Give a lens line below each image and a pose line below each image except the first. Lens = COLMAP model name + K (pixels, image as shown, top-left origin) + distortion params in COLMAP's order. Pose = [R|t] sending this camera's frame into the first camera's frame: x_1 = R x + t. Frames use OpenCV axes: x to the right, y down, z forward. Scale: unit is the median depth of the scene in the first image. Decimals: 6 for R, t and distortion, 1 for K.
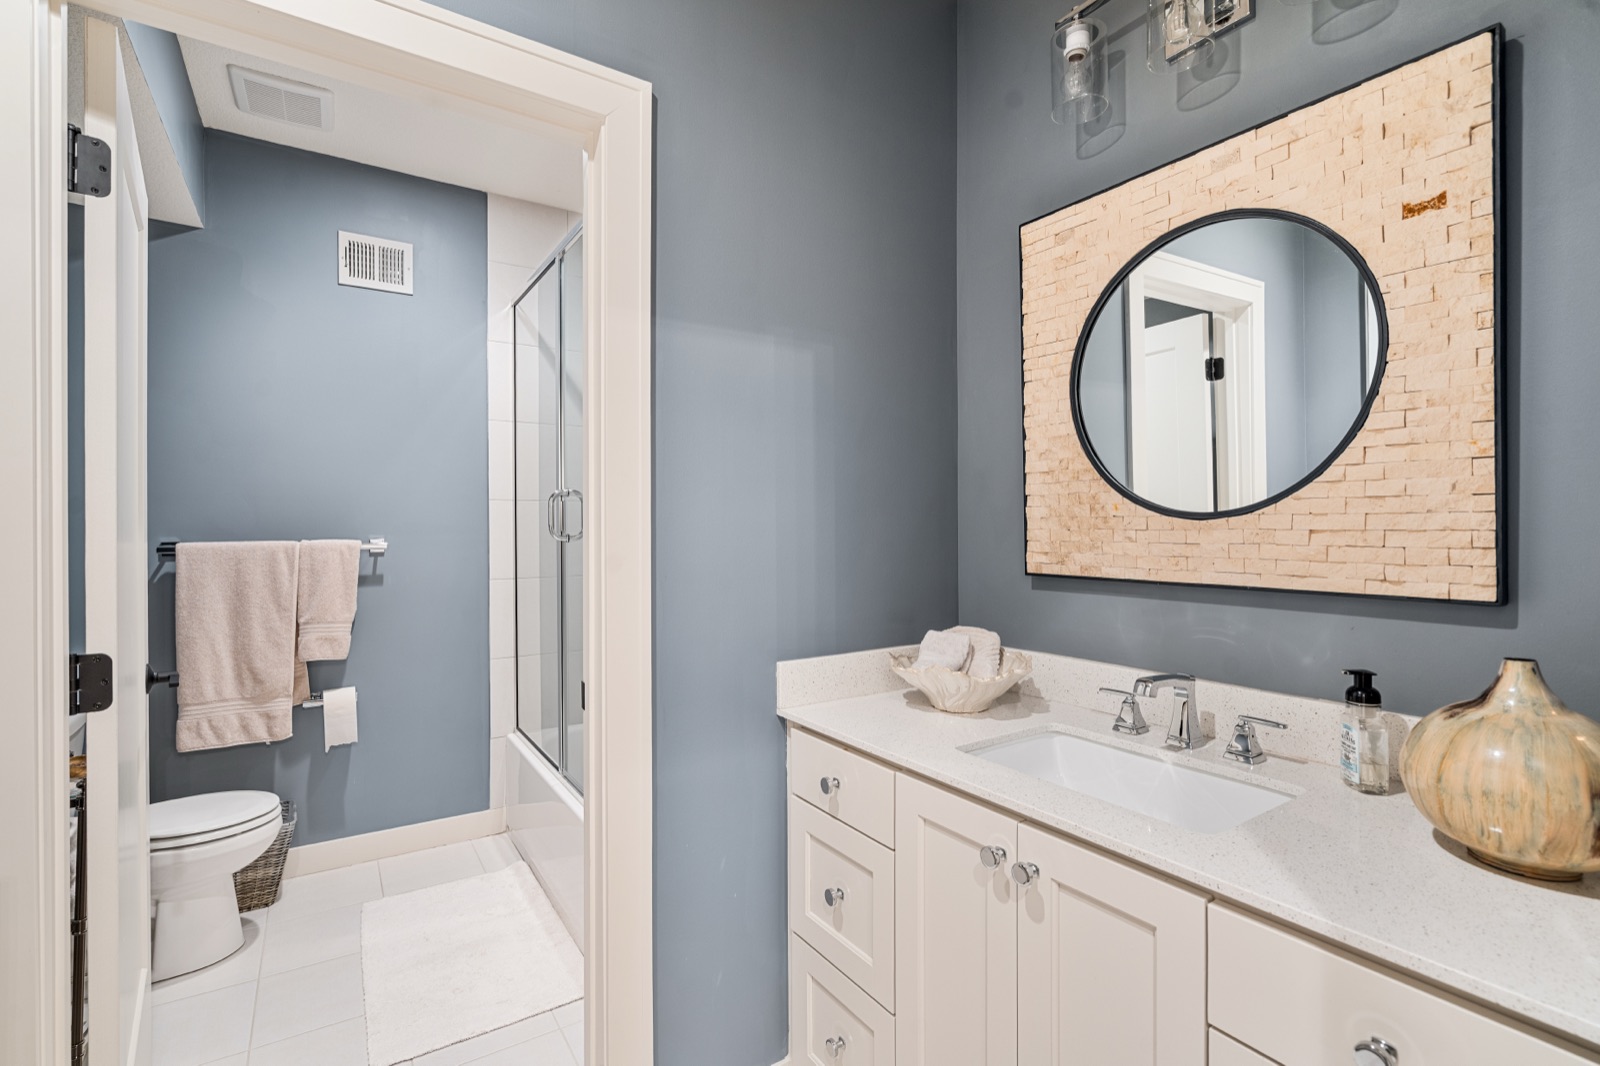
lens RADIAL K [[738.7, 0, 803.3], [0, 738.7, 541.0], [0, 0, 1]] dist [-0.012307, 0.003839]
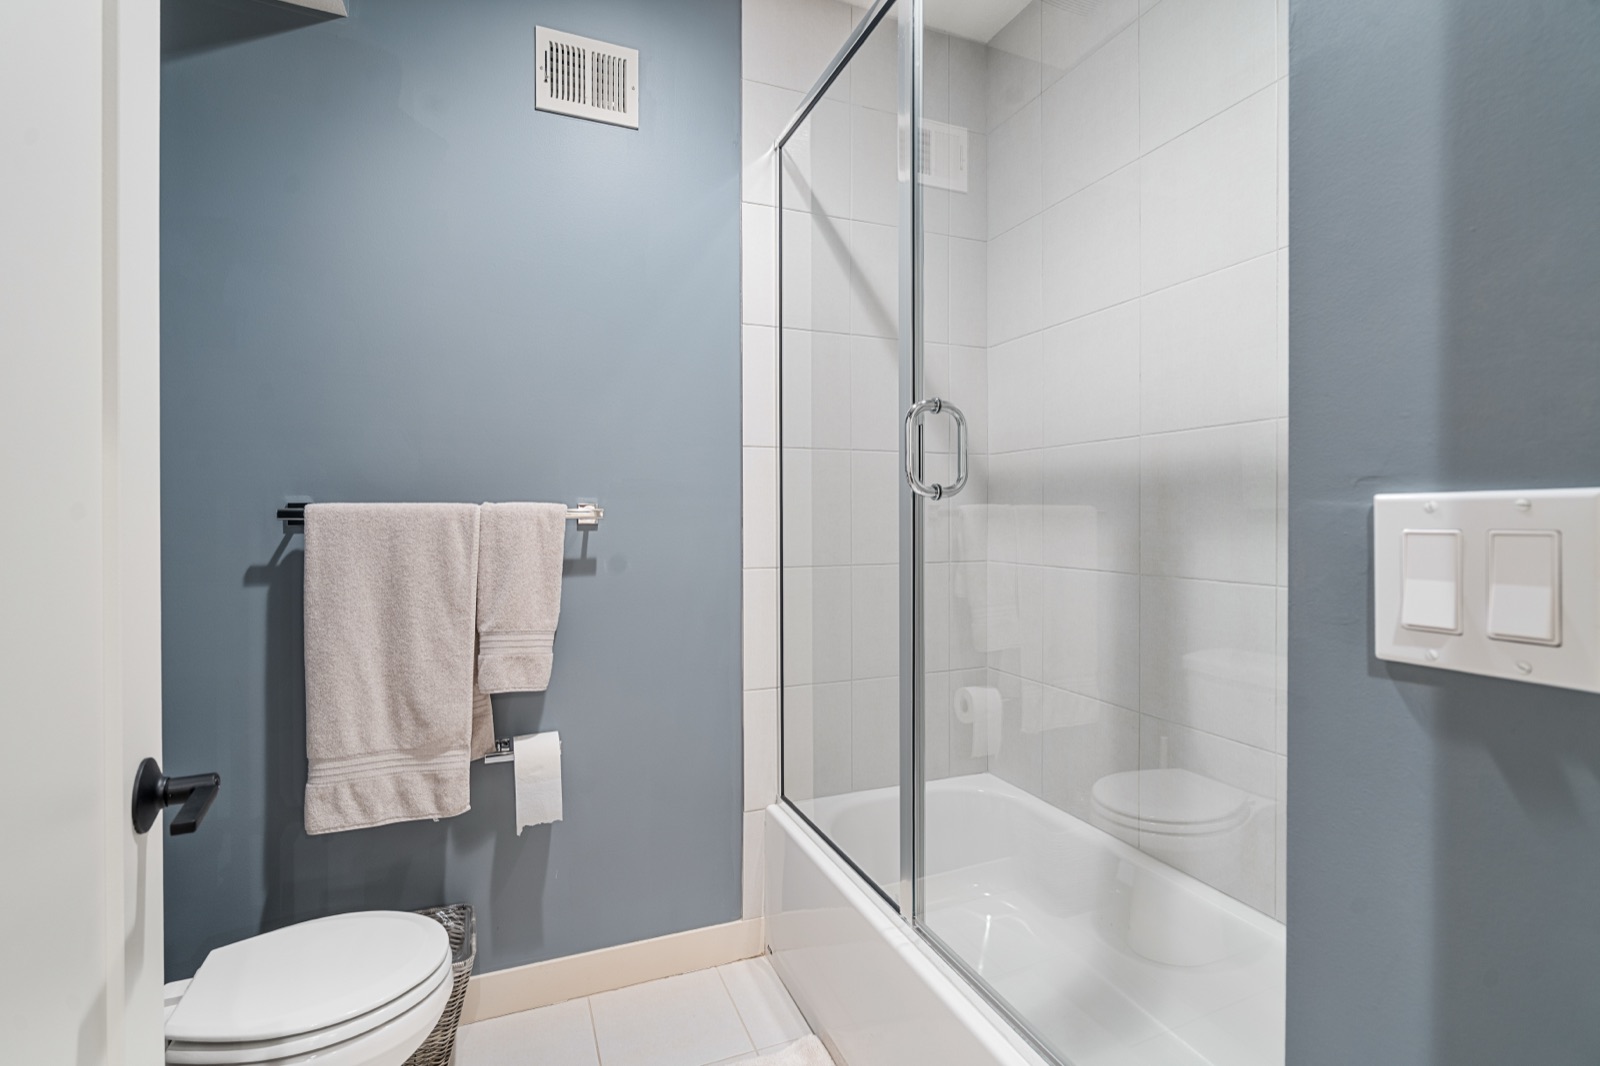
lens RADIAL K [[738.7, 0, 797.1], [0, 738.7, 537.7], [0, 0, 1]] dist [-0.012307, 0.003839]
pose [[0.981809, 0.009249, -0.189645, -0.291987], [-0.006969, 0.999895, 0.012686, 0.019316], [0.189742, -0.011134, 0.981771, 0.421069]]
